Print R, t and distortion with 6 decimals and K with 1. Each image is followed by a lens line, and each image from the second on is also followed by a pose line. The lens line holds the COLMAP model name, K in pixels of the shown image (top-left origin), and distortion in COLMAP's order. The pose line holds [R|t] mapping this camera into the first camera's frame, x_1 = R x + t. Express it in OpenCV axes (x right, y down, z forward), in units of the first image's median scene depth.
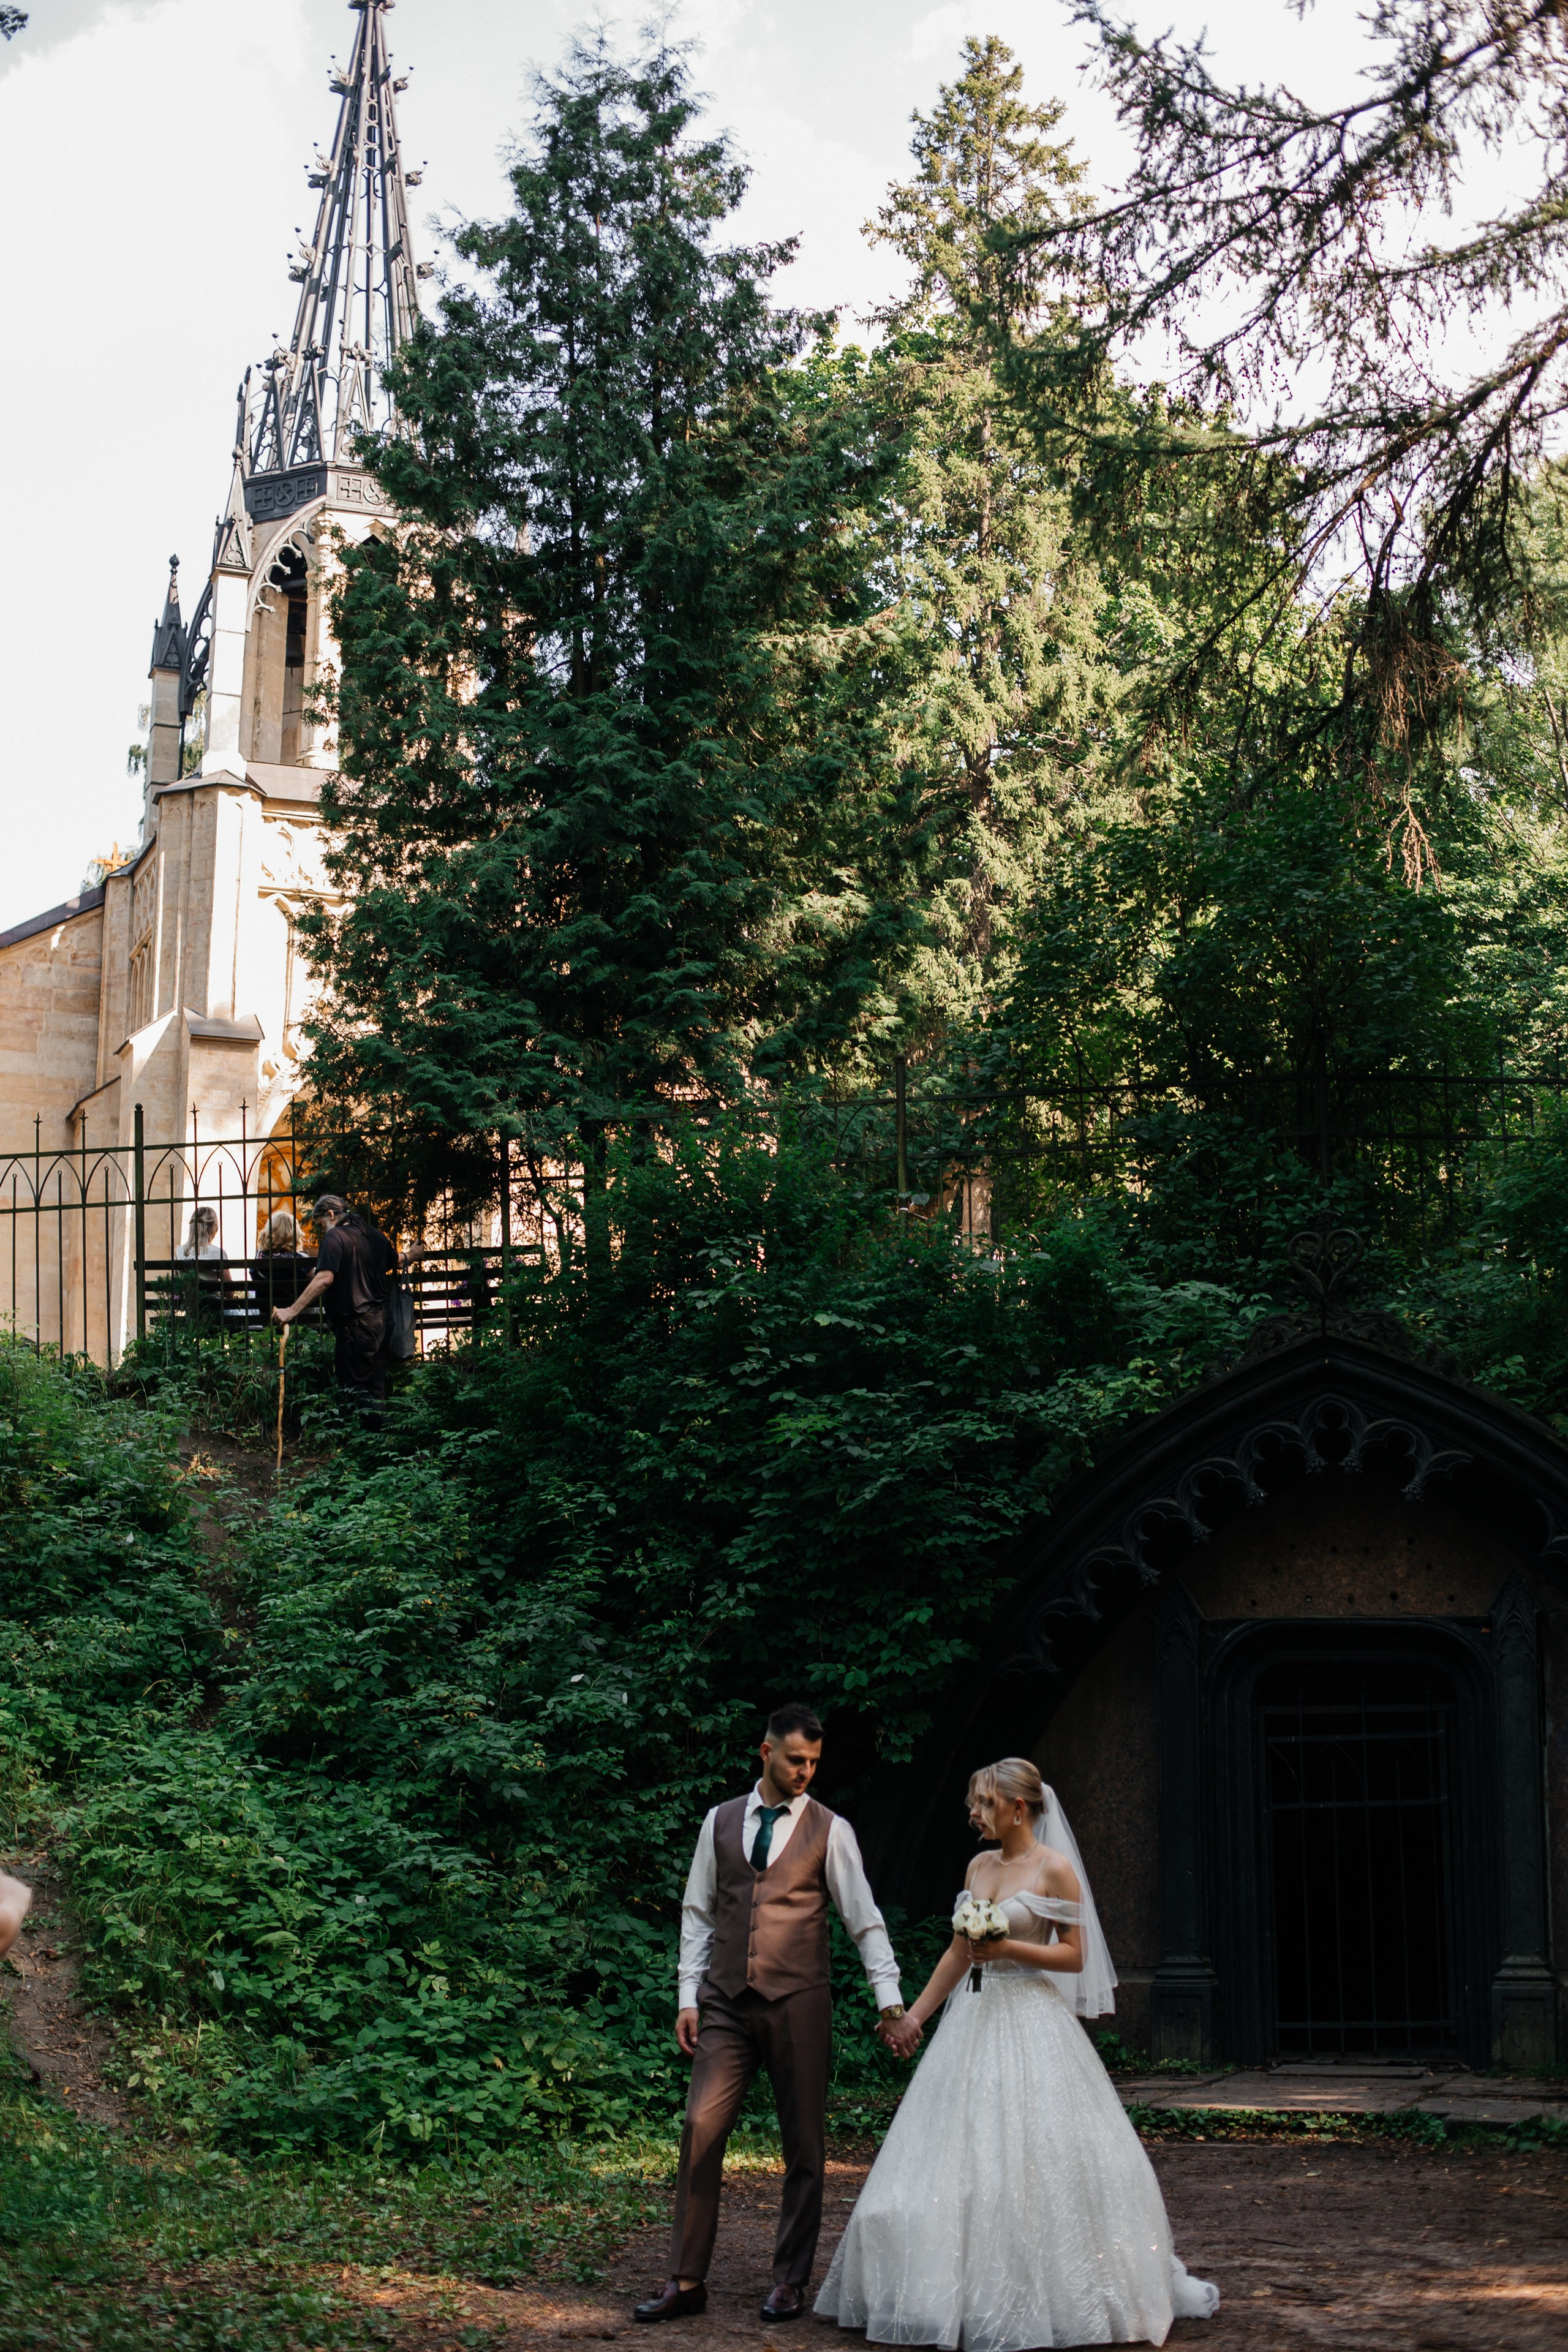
lens RADIAL K [[3476.5, 0, 788.1], [0, 3476.5, 1166.6], [0, 0, 1]] dist [-0.134719, 0.114611]
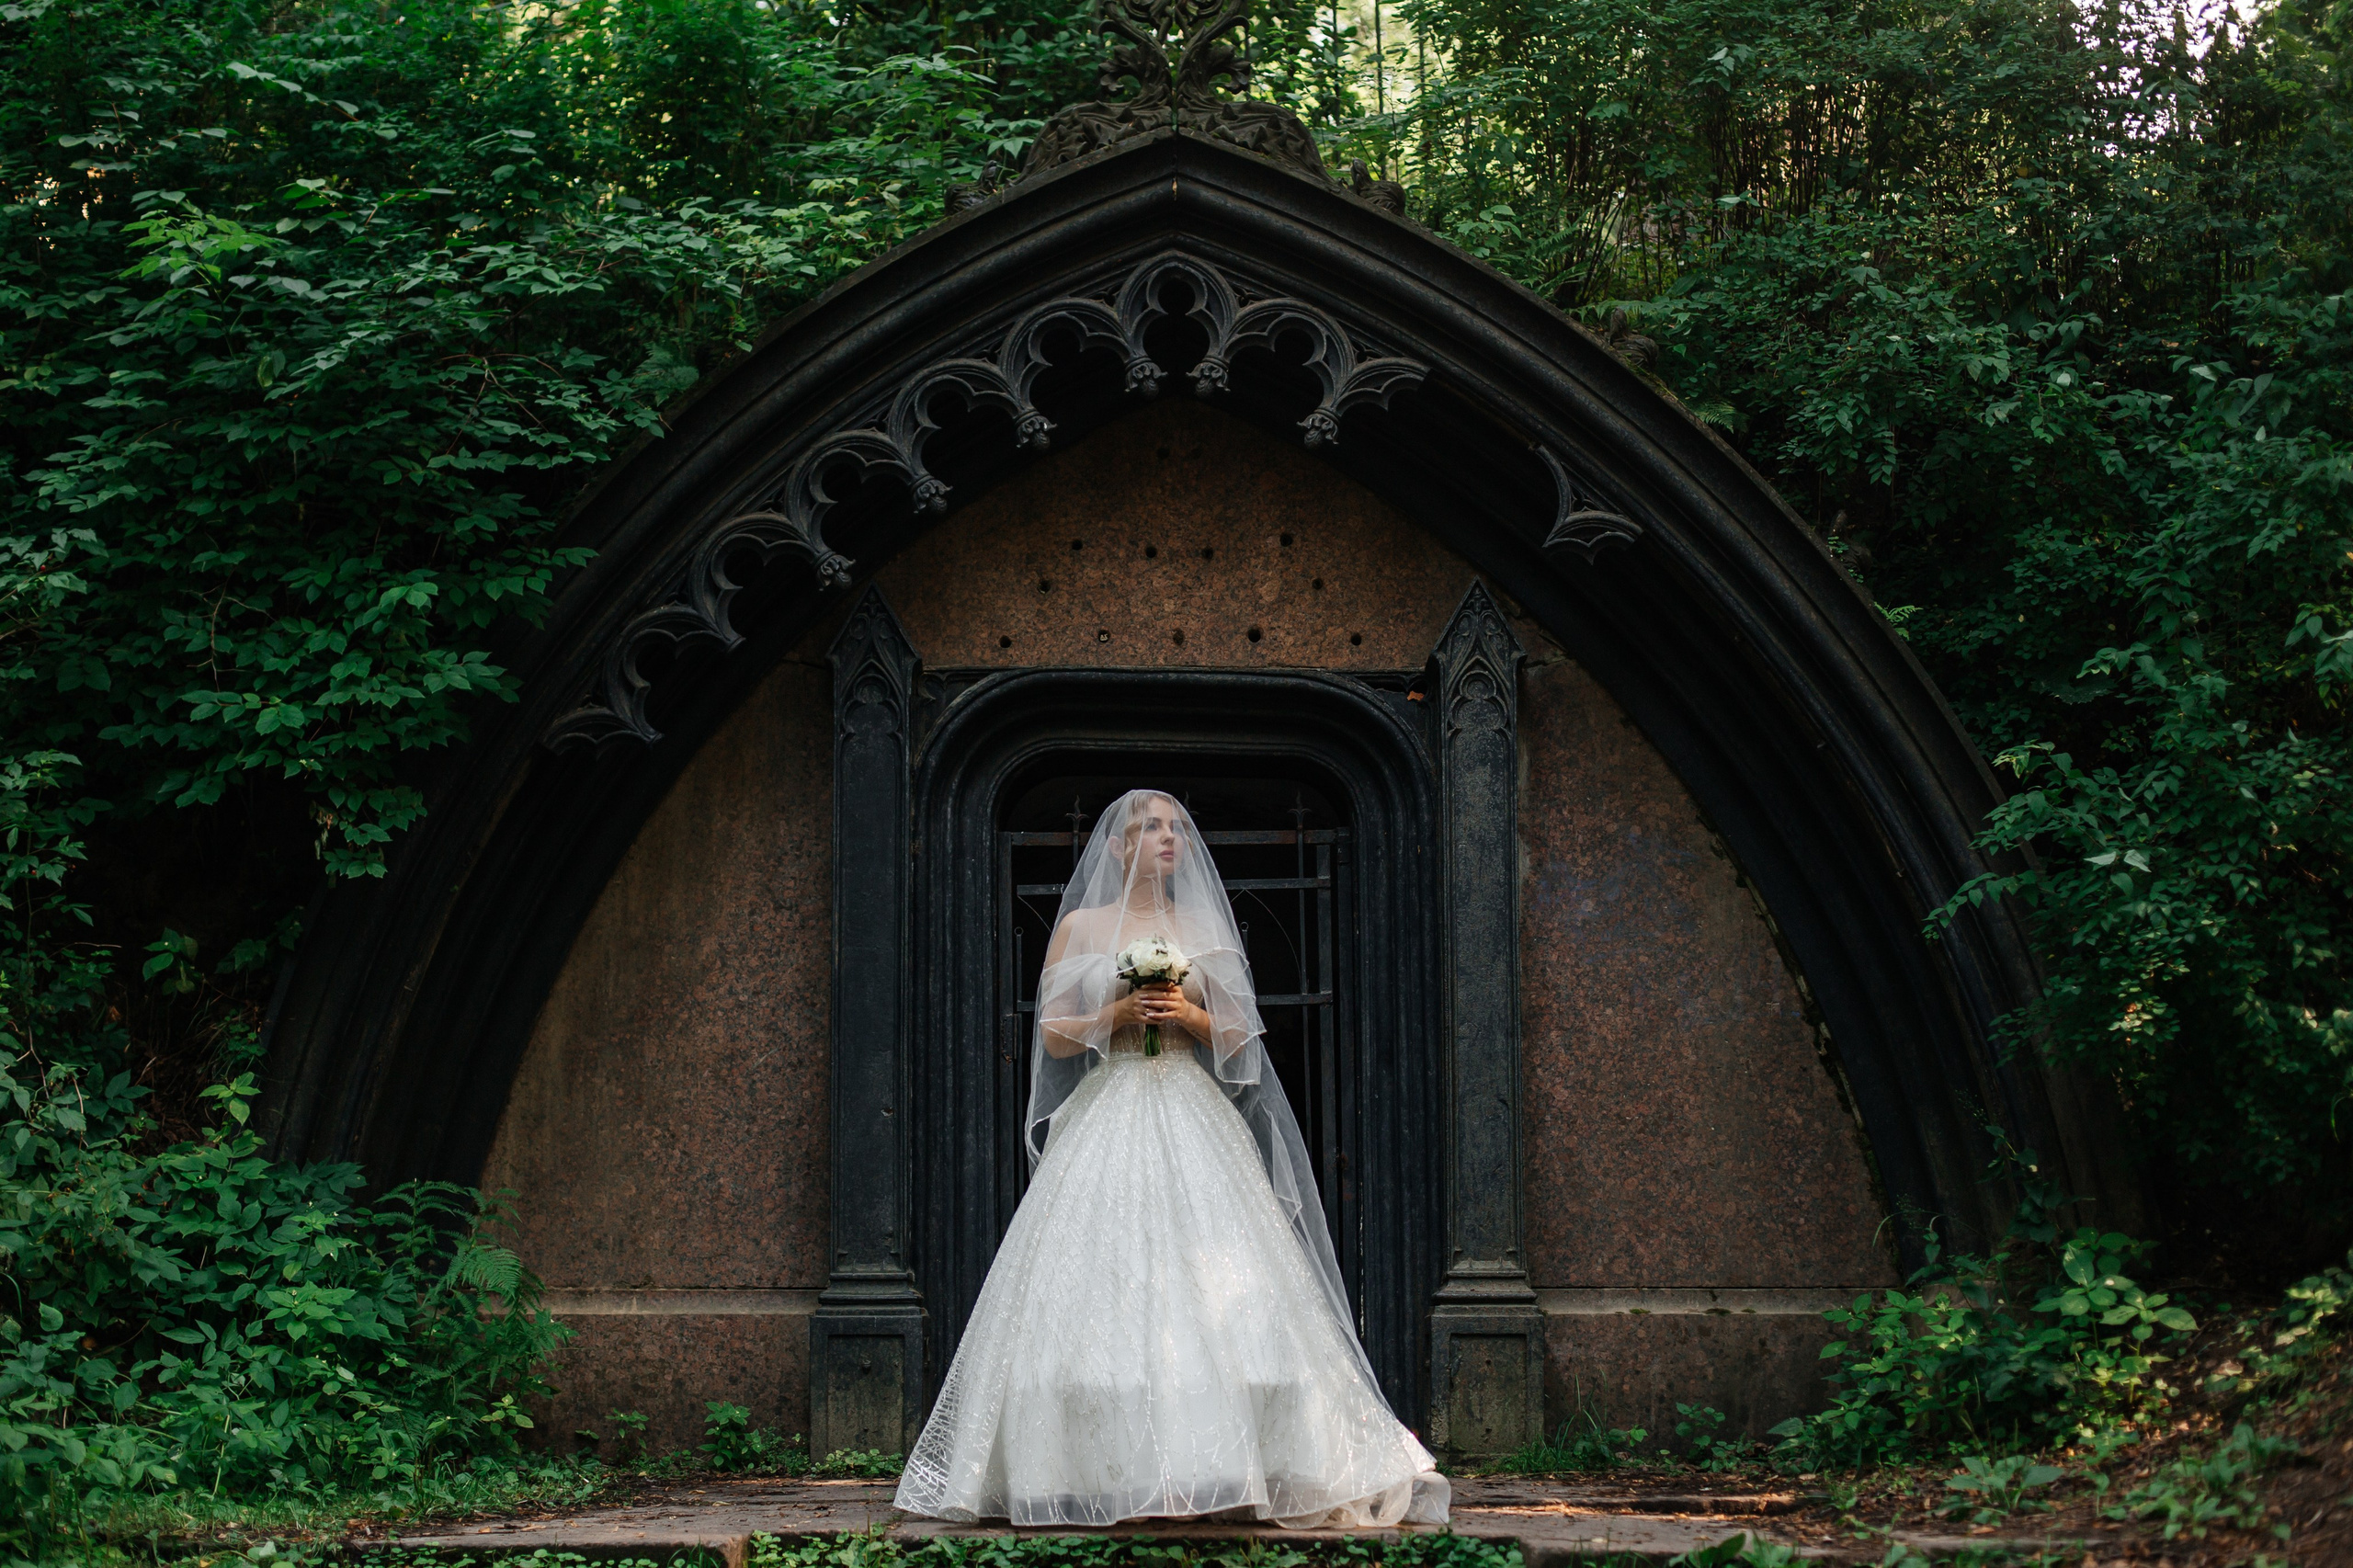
lens RADIAL K [[3477.9, 0, 1159.8], [0, 3477.9, 781.8], [0, 0, 1]] dist [-0.134719, 0.114611]
pose [[0.961762, 0.034984, 0.271643, 0.006343], [-0.048358, 0.997917, 0.042696, 0.128109], [-0.269584, -0.054199, 0.961450, 0.466547]]
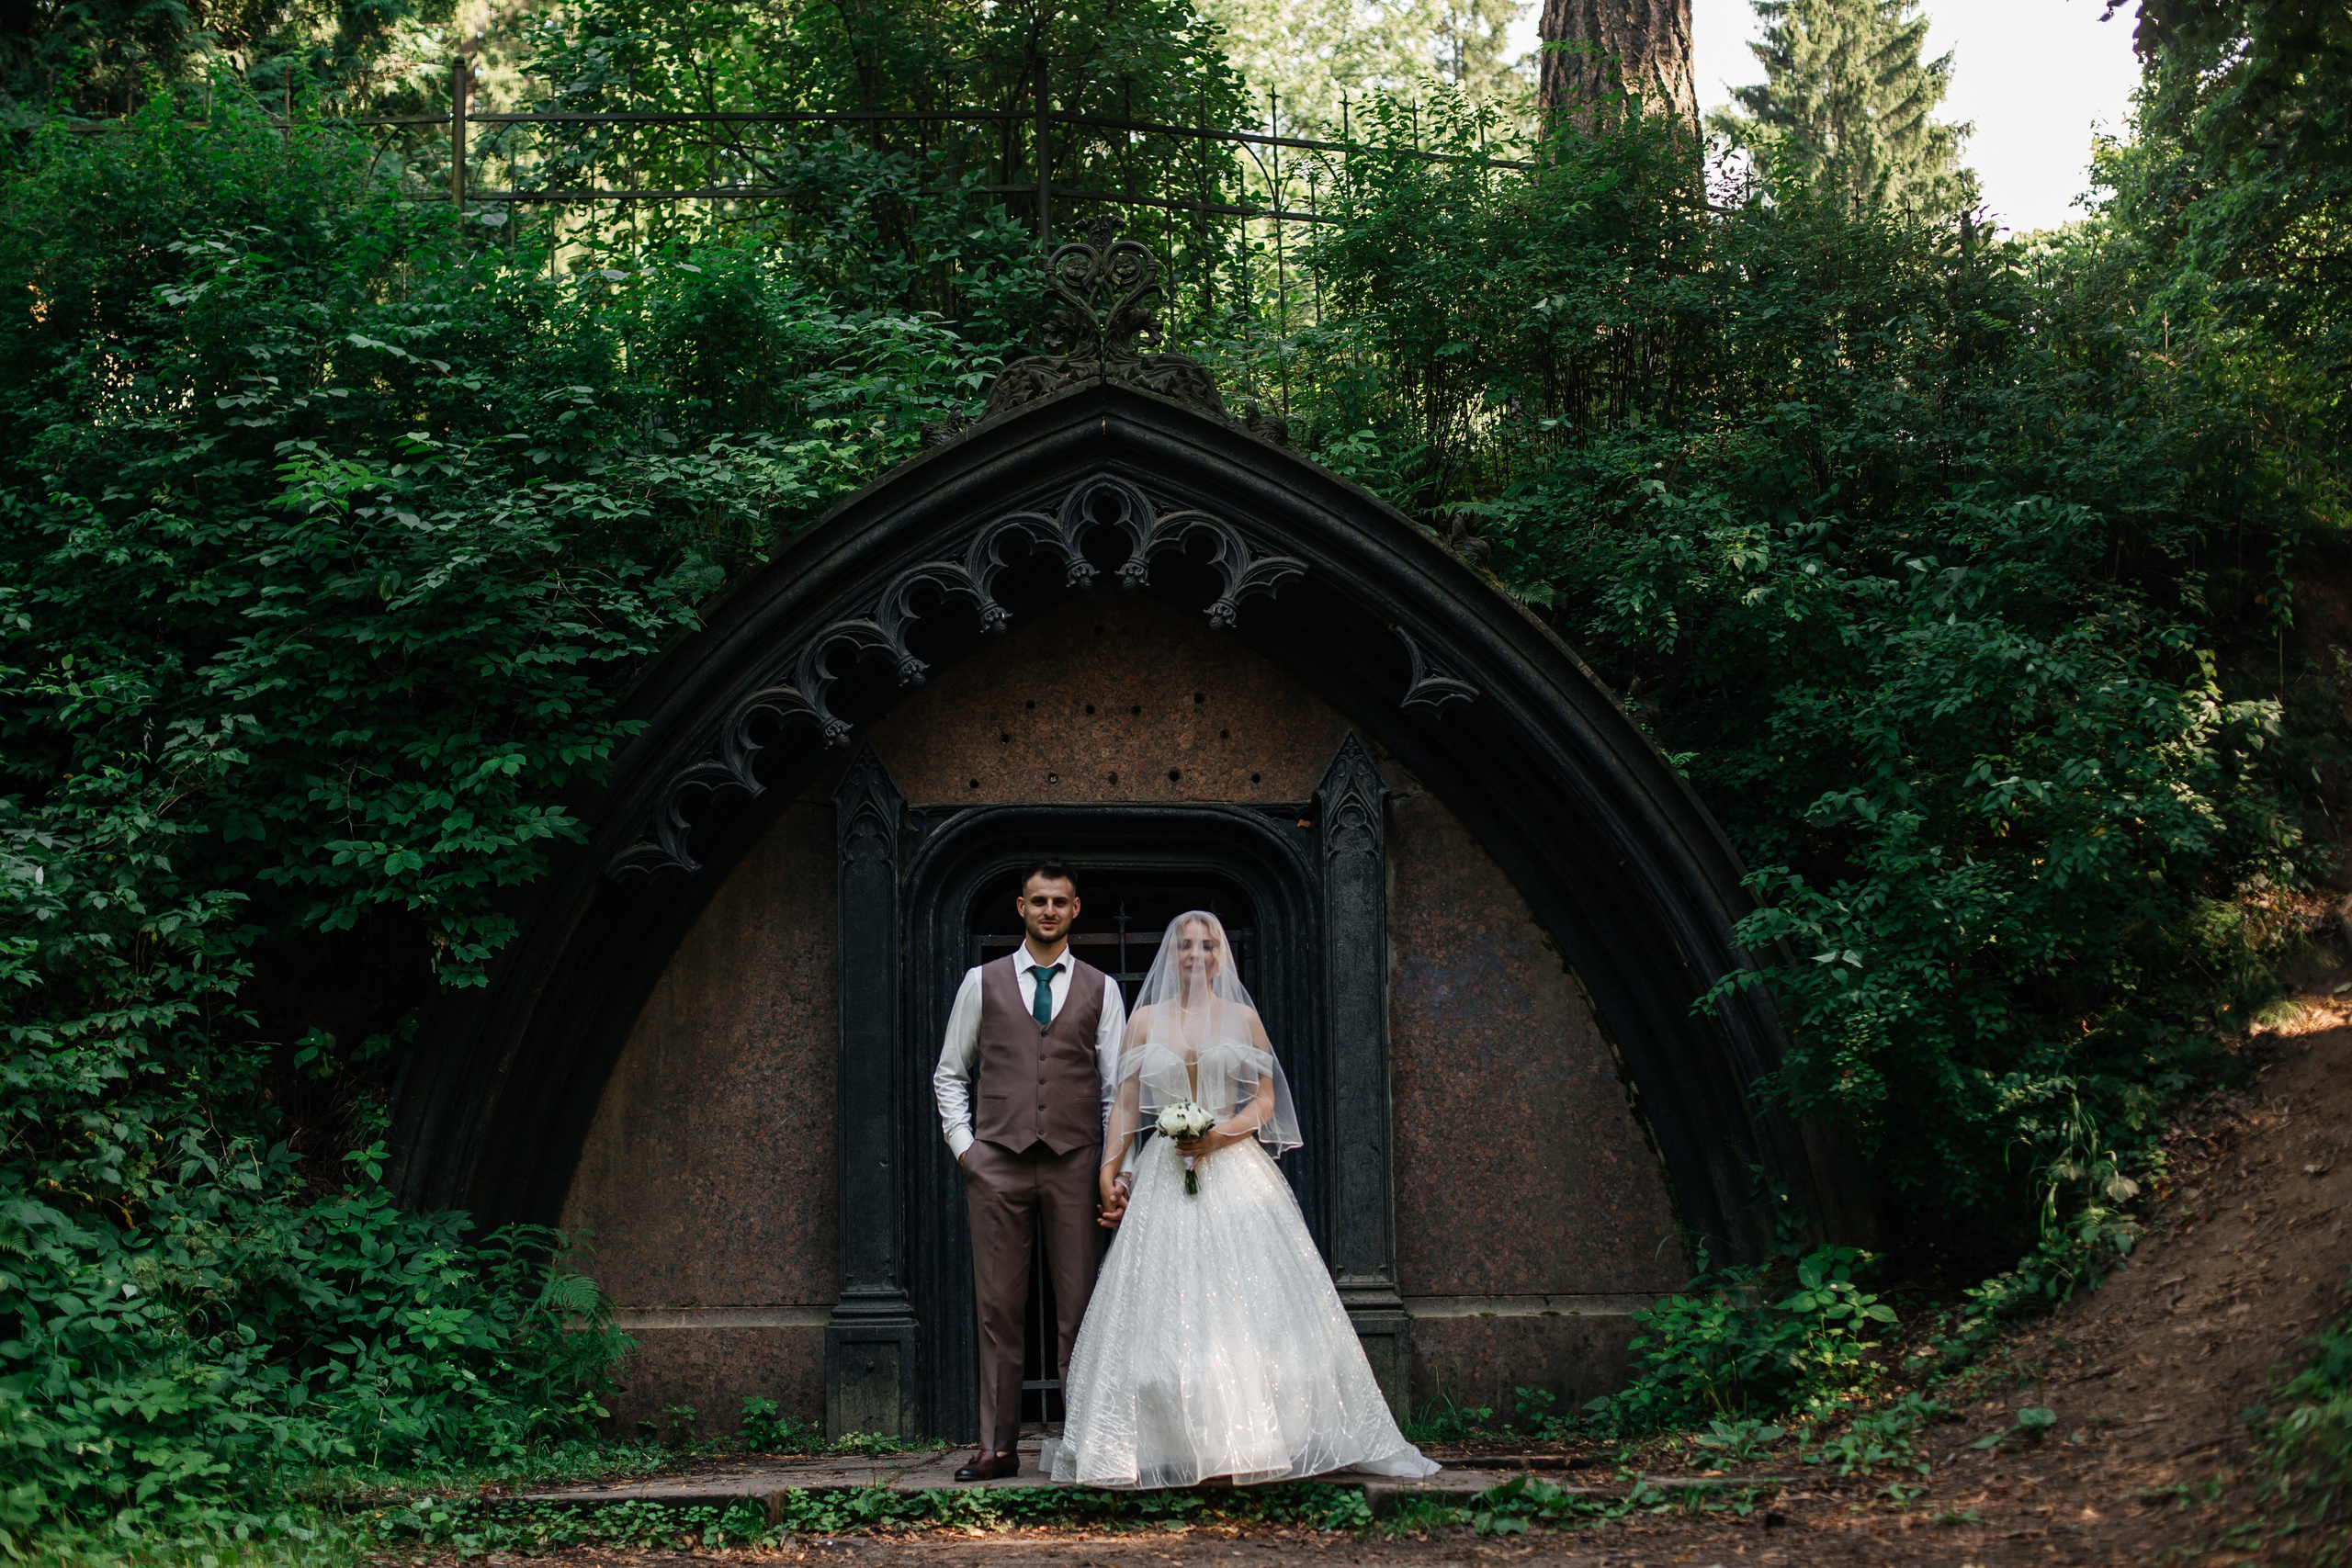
lens RADIAL K [[3382.7, 0, 1176.0], [0, 3382.7, 784.0], [0, 0, 1]] dist [-0.128156, 0.074280]
pose [[0.959486, 0.024876, 0.280657, -0.018830], [-0.035581, 0.998818, 0.033113, 0.105934], [-0.279502, -0.041758, 0.959237, 0.345810]]
